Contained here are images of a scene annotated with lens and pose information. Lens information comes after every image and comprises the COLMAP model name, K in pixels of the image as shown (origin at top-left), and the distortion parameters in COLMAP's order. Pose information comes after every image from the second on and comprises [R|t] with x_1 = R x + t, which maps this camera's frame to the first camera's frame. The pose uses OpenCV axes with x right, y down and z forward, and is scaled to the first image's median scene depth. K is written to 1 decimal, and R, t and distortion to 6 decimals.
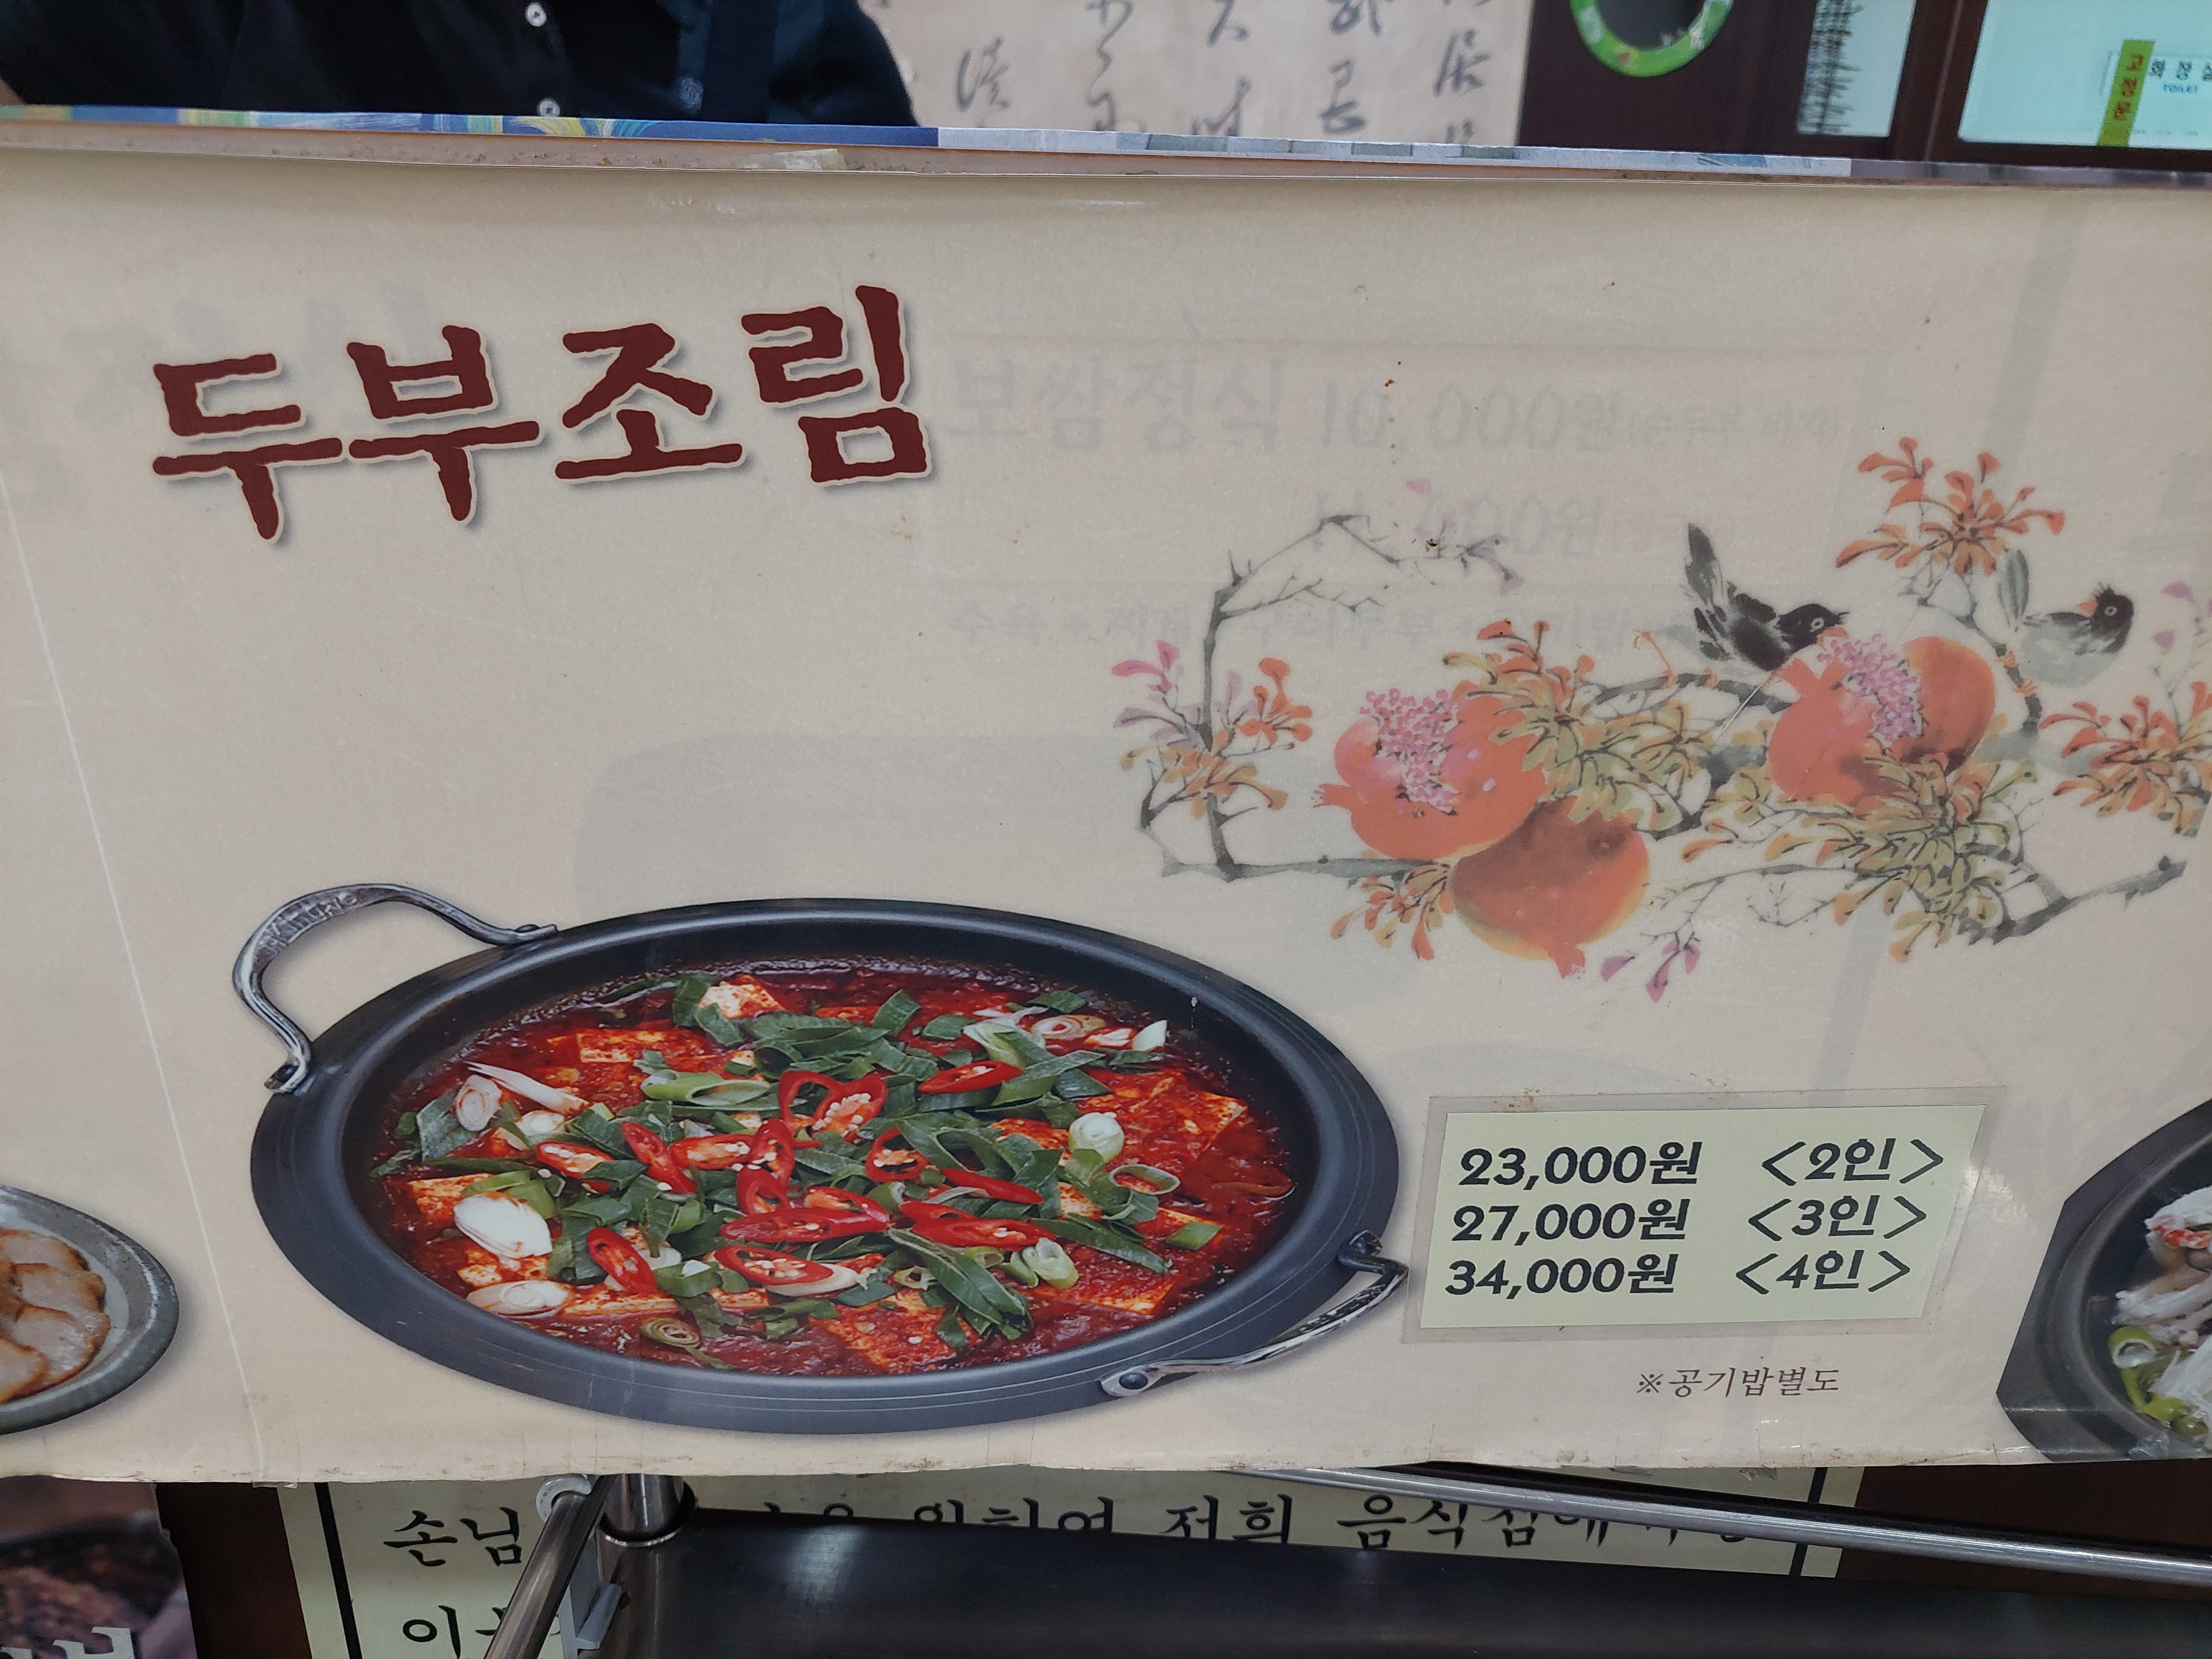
lens RADIAL K [[1601.9, 0, 1107.1], [0, 1601.9, 848.0], [0, 0, 1]] dist [-0.021712, 0.009694]
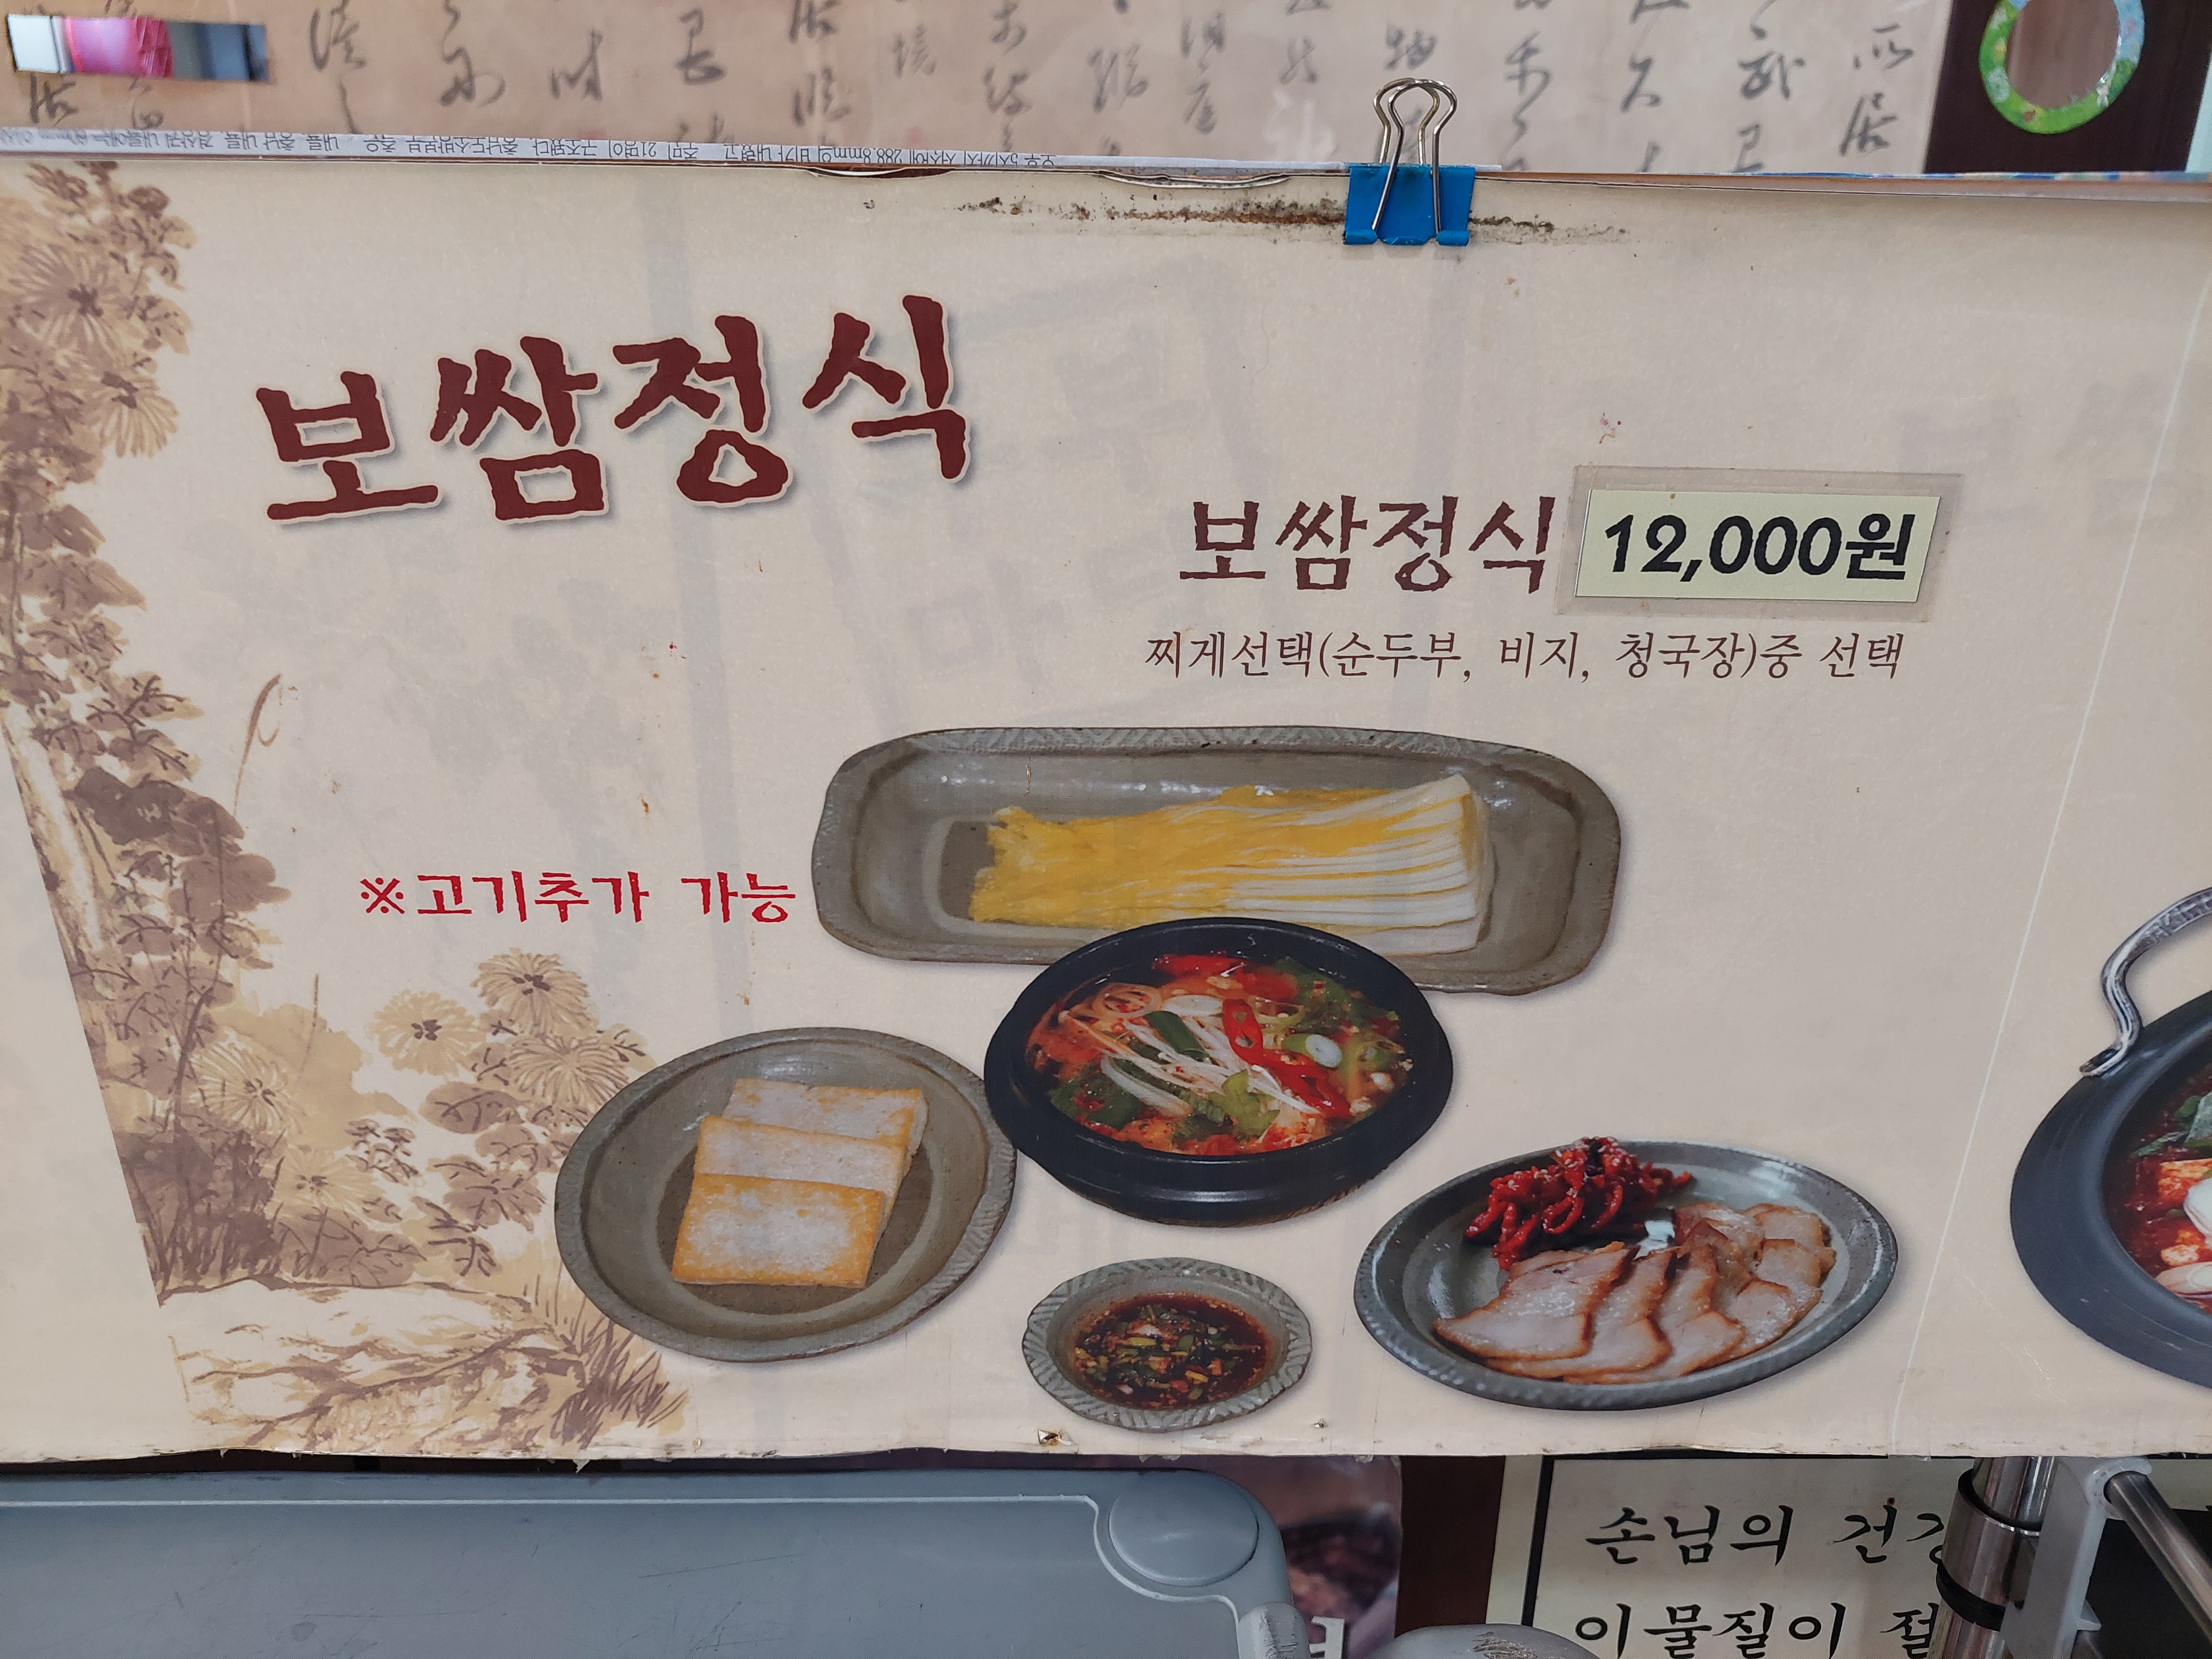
lens RADIAL K [[1601.9, 0, 1095.9], [0, 1601.9, 833.1], [0, 0, 1]] dist [-0.021712, 0.009694]
pose [[0.998712, 0.001906, -0.050693, -1.006585], [-0.004161, 0.999004, -0.044420, 0.036368], [0.050558, 0.044573, 0.997726, -0.095230]]
